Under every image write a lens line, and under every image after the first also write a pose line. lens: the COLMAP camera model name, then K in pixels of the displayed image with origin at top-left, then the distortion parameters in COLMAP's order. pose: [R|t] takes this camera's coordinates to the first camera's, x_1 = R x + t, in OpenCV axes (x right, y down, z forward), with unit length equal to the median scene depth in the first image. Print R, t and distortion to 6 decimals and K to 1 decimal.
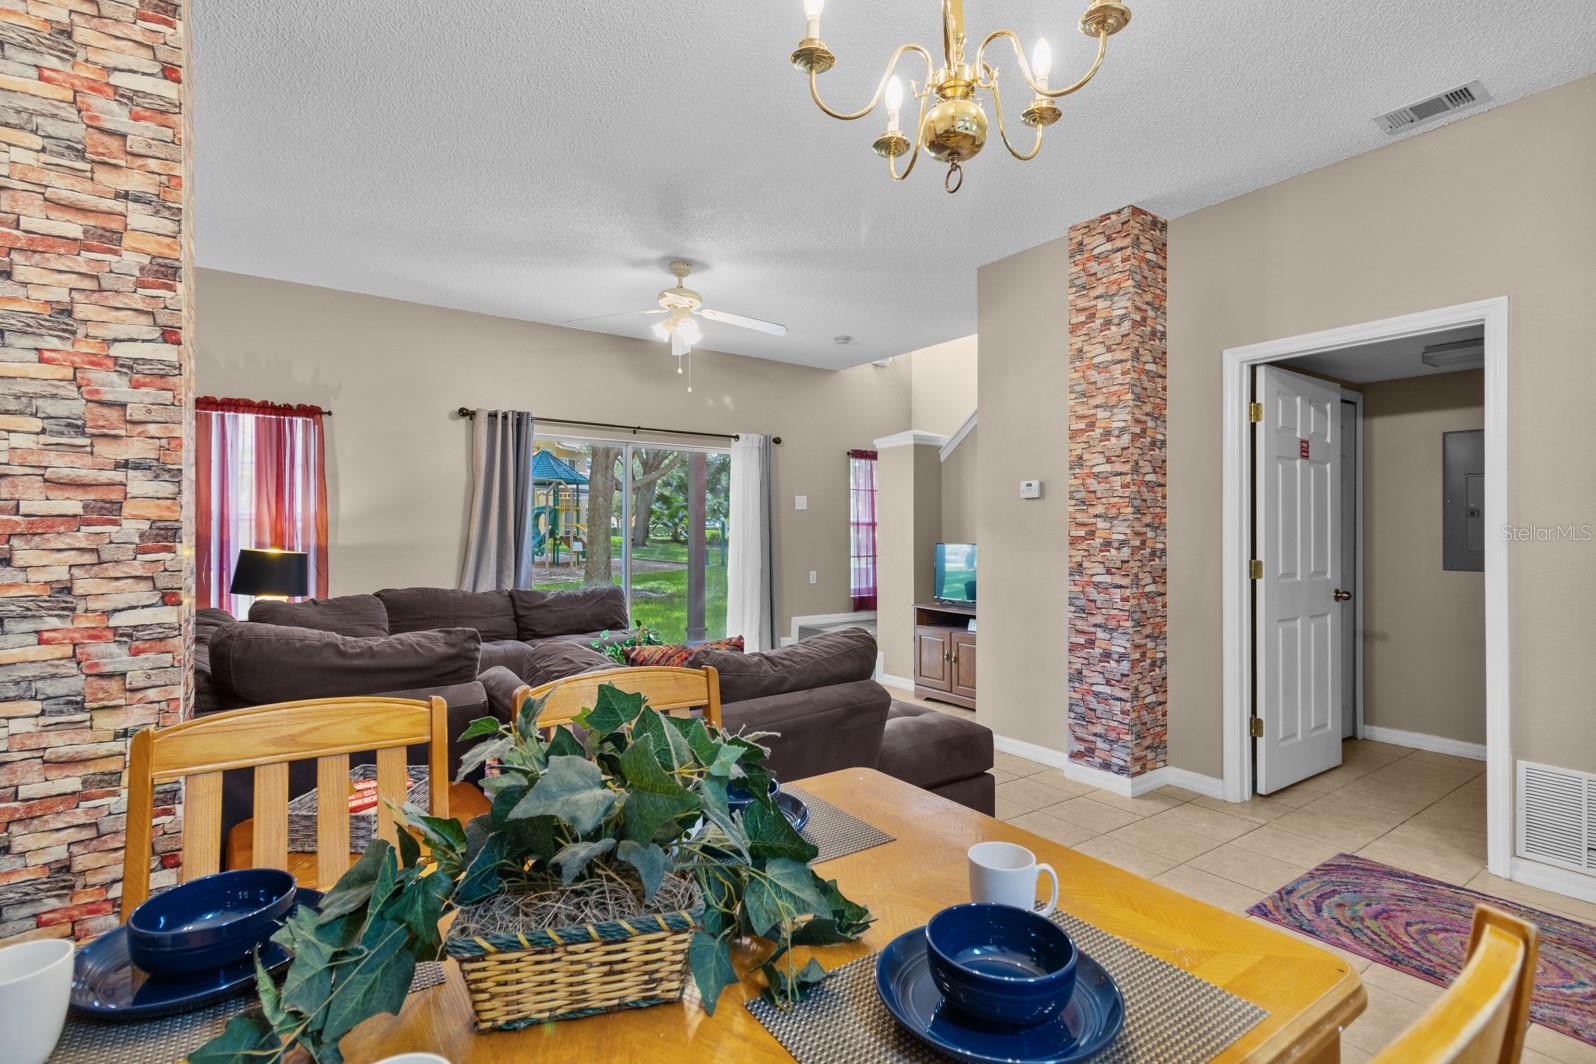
lens RADIAL K [[774.7, 0, 789.0], [0, 774.7, 529.7], [0, 0, 1]] dist [0.005279, 0.001089]
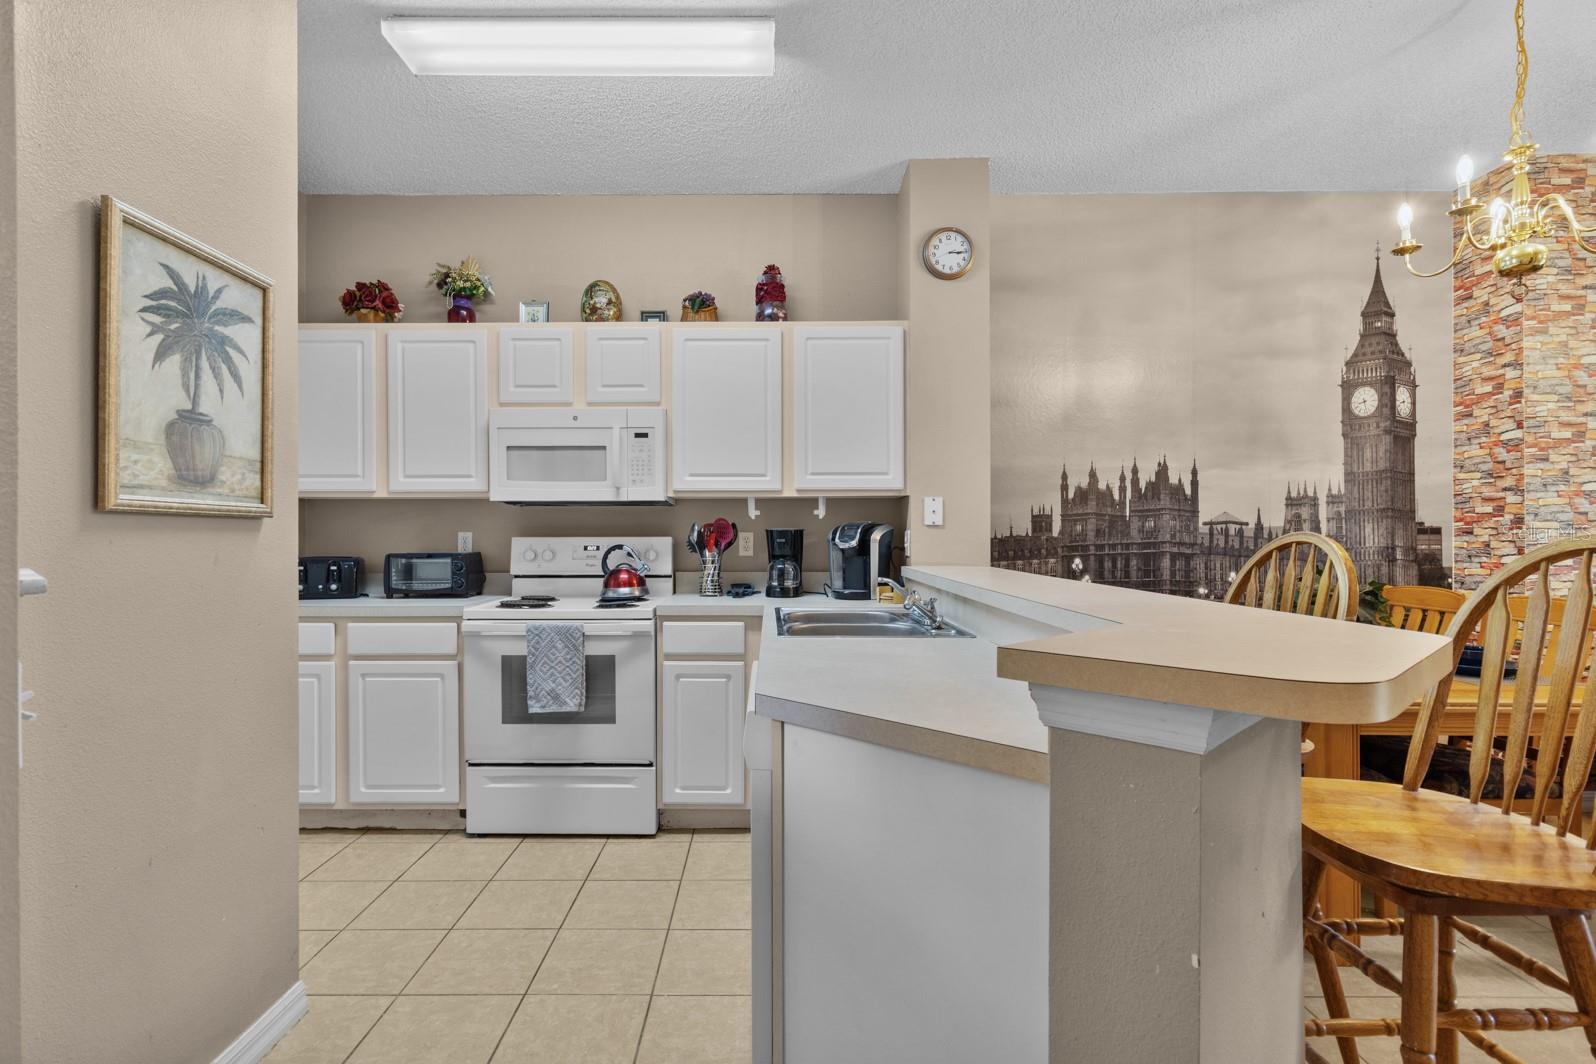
lens RADIAL K [[774.7, 0, 788.7], [0, 774.7, 541.2], [0, 0, 1]] dist [0.005279, 0.001089]
pose [[-0.572871, 0.009795, -0.819587, 0.660876], [0.006081, 0.999952, 0.007701, 0.009727], [0.819623, -0.000572, -0.572903, 0.205034]]
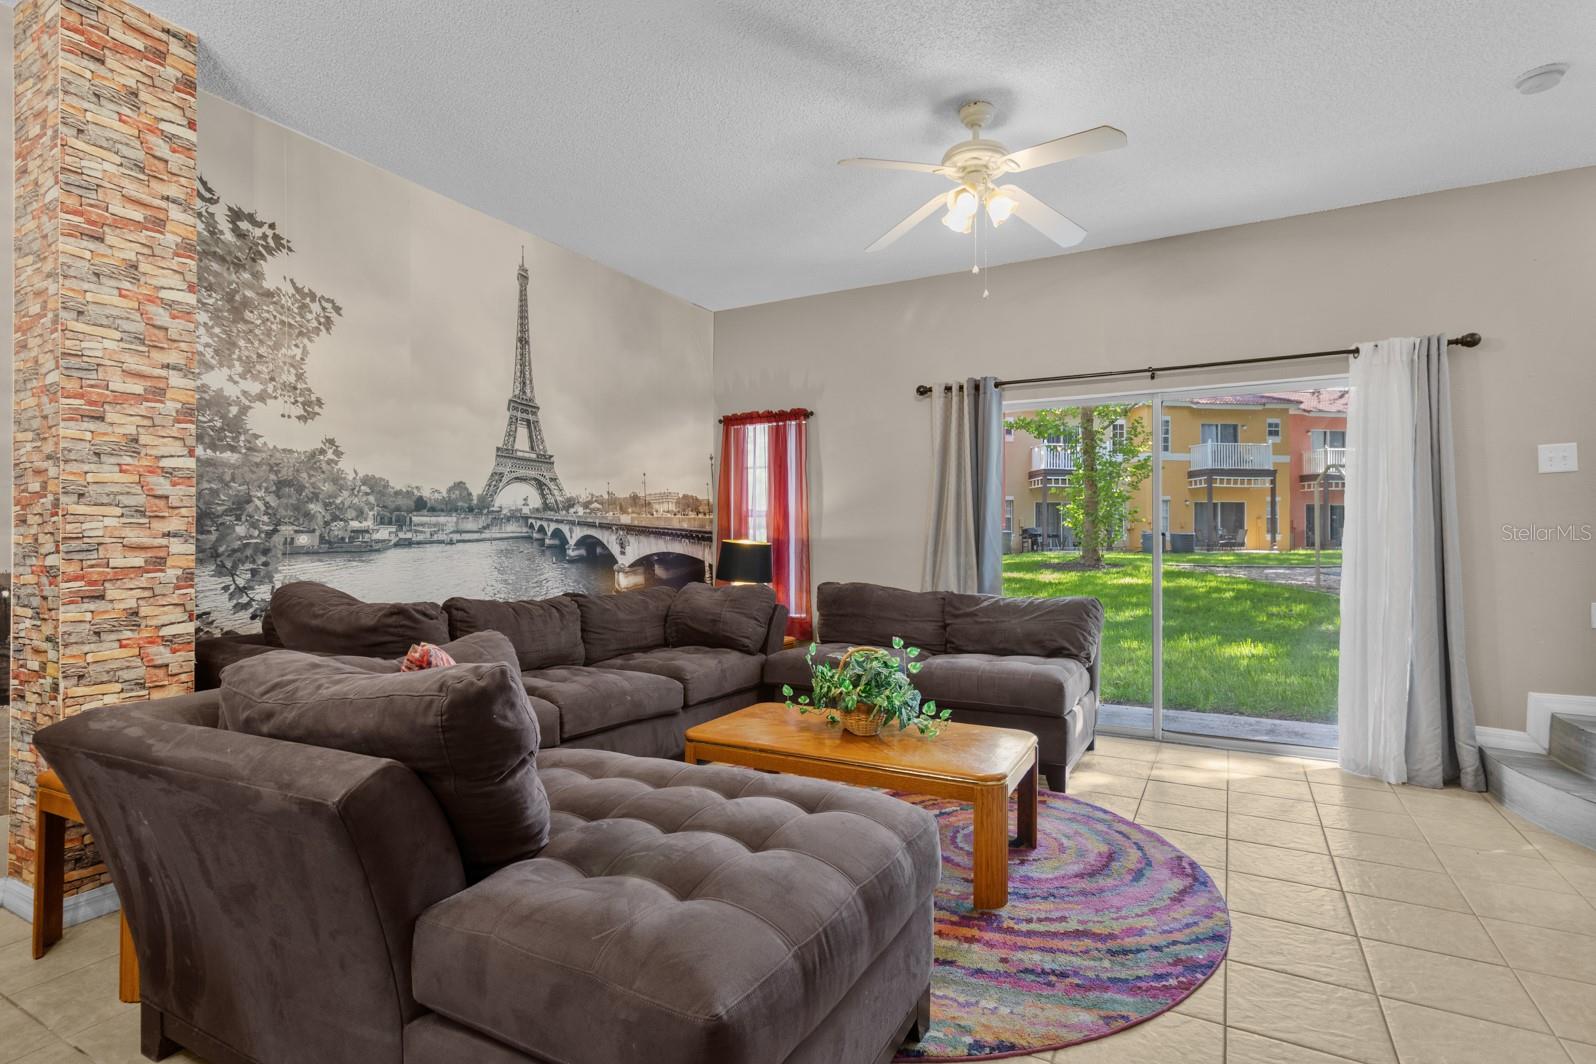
lens RADIAL K [[774.7, 0, 804.9], [0, 774.7, 539.0], [0, 0, 1]] dist [0.005279, 0.001089]
pose [[0.446730, -0.002445, -0.894665, 0.350475], [0.001167, 0.999997, -0.002150, 0.023432], [0.894668, -0.000084, 0.446732, 0.530591]]
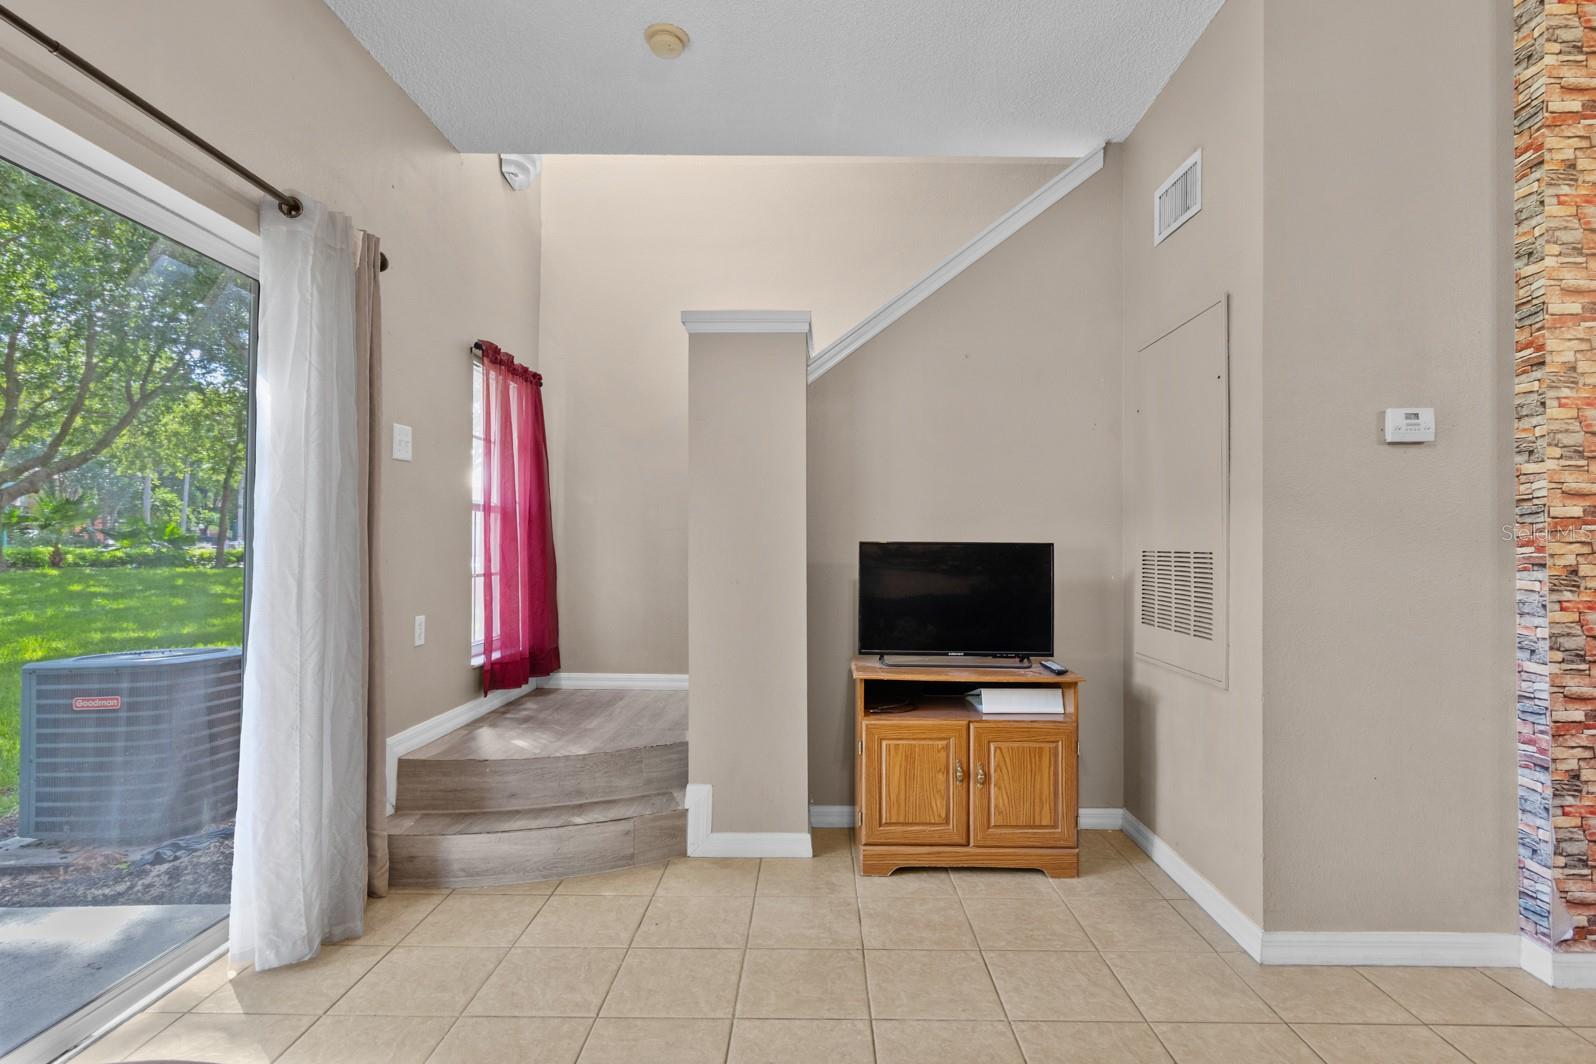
lens RADIAL K [[774.7, 0, 791.8], [0, 774.7, 539.6], [0, 0, 1]] dist [0.005279, 0.001089]
pose [[0.568100, 0.010644, 0.822891, -0.282983], [-0.004406, 0.999941, -0.009893, 0.024682], [-0.822948, 0.001994, 0.568113, 0.890923]]
